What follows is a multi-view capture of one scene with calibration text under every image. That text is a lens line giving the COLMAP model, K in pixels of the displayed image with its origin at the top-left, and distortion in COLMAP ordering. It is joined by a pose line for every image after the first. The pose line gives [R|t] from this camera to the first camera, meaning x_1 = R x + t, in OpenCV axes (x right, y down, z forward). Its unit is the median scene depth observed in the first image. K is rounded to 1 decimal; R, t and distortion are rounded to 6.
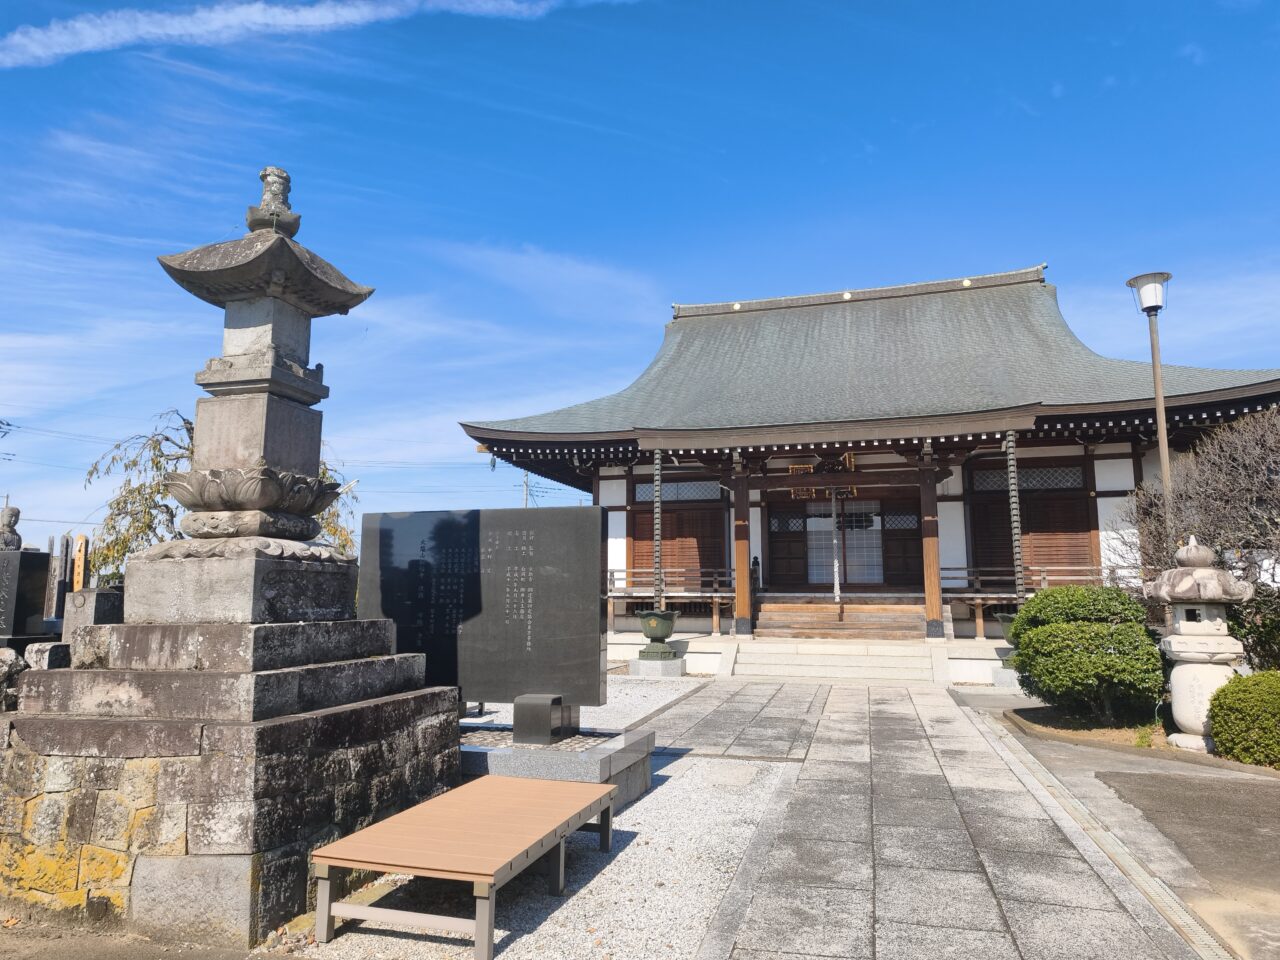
lens RADIAL K [[857.6, 0, 629.0], [0, 857.6, 470.4], [0, 0, 1]] dist [0.048706, -0.001820]
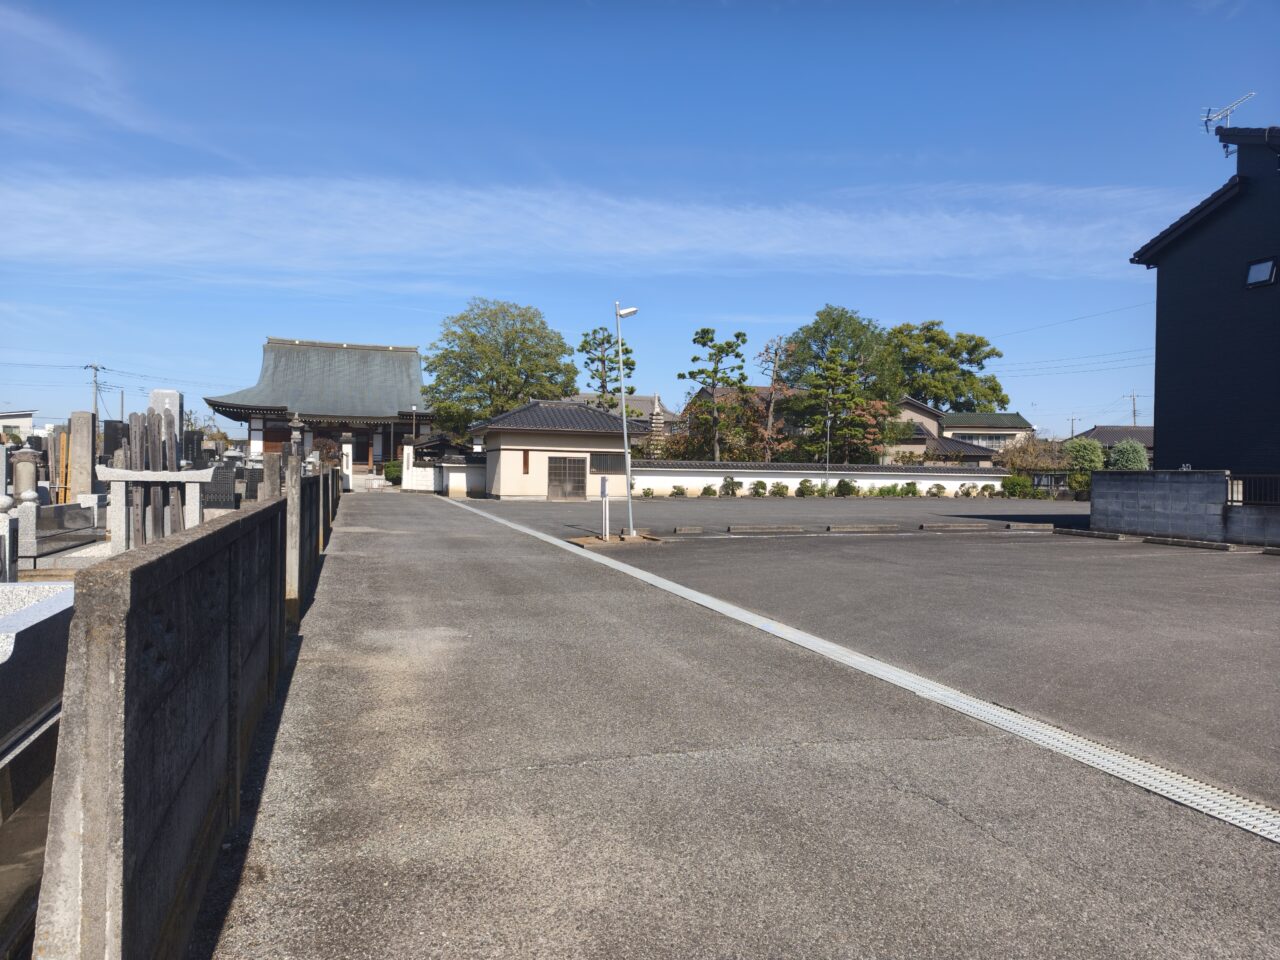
lens RADIAL K [[857.6, 0, 629.0], [0, 857.6, 470.4], [0, 0, 1]] dist [0.048706, -0.001820]
pose [[0.810717, 0.012294, 0.585309, -0.813051], [-0.098881, 0.988291, 0.116202, -0.322358], [-0.577028, -0.152083, 0.802440, -2.323193]]
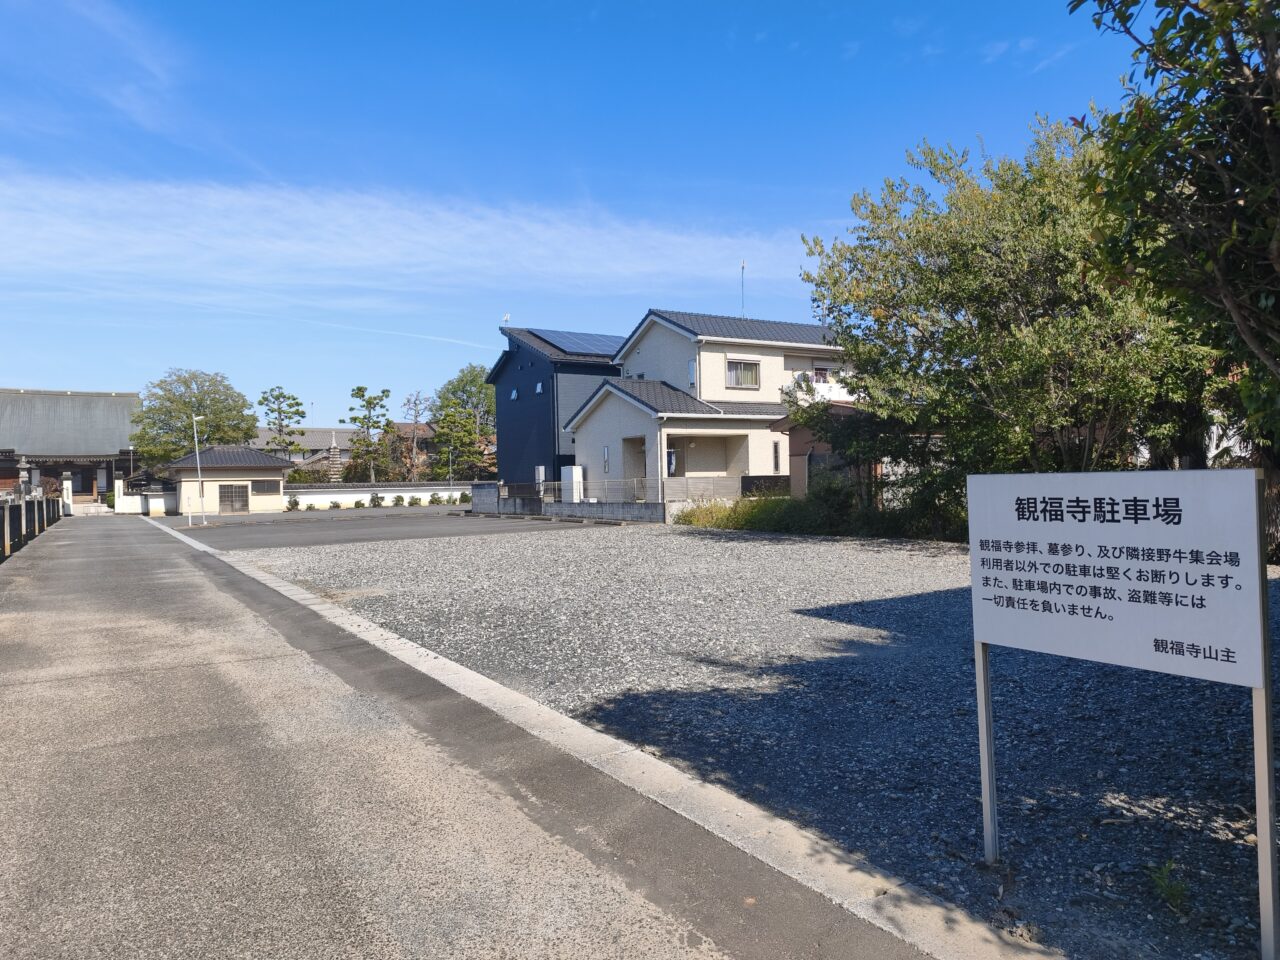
lens RADIAL K [[856.2, 0, 640.0], [0, 856.2, 480.0], [0, 0, 1]] dist [-0.003793, -0.002820]
pose [[0.635962, -0.010655, 0.771647, -1.114961], [-0.087365, 0.992483, 0.085707, -0.484351], [-0.766760, -0.121921, 0.630250, -3.468551]]
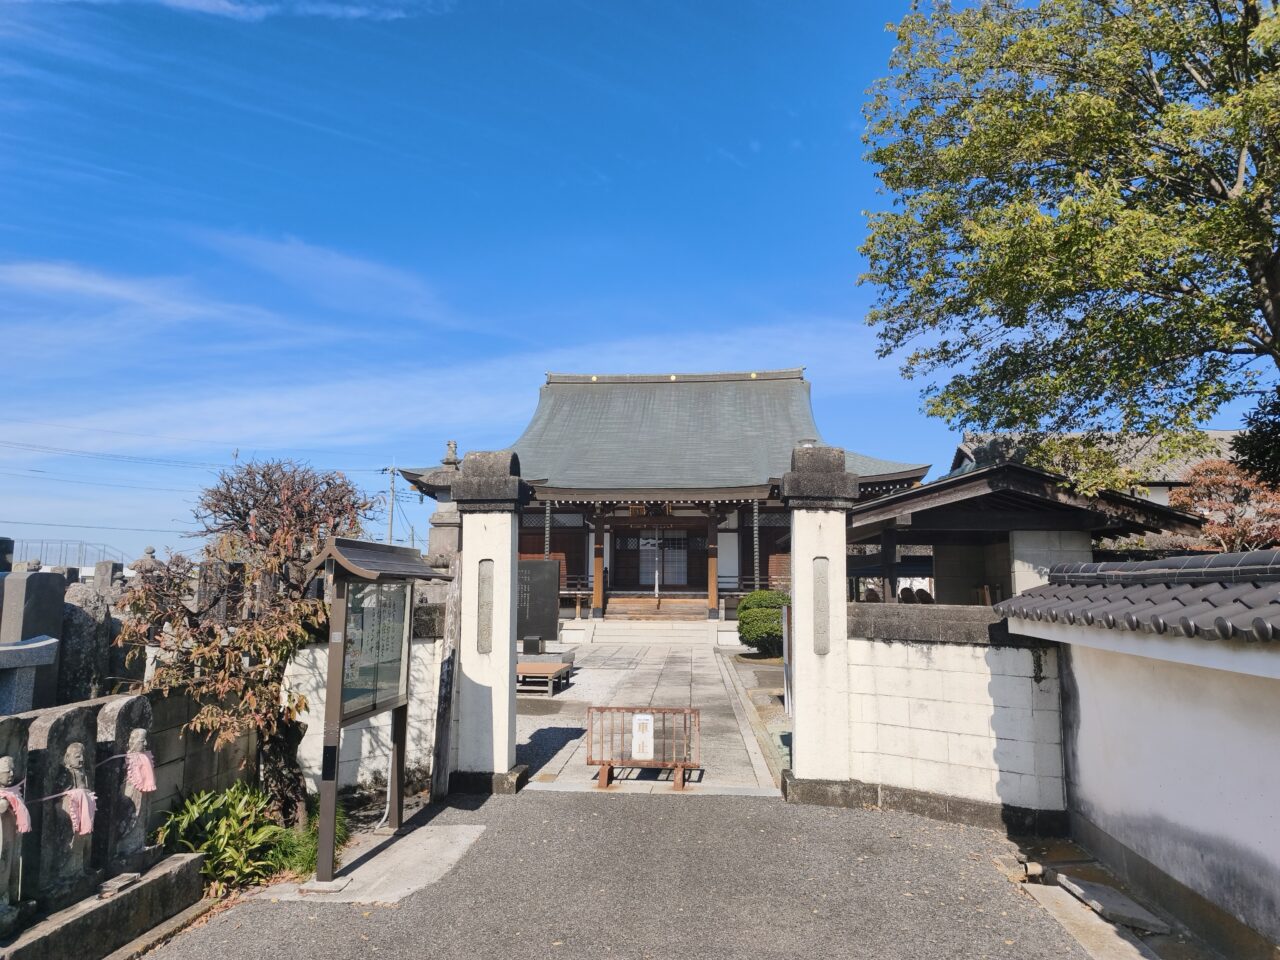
lens RADIAL K [[841.0, 0, 640.0], [0, 841.0, 480.0], [0, 0, 1]] dist [0.254908, -0.000767]
pose [[0.978976, 0.030942, 0.201615, -0.104145], [-0.034338, 0.999321, 0.013372, -0.079326], [-0.201064, -0.020014, 0.979374, -0.493182]]
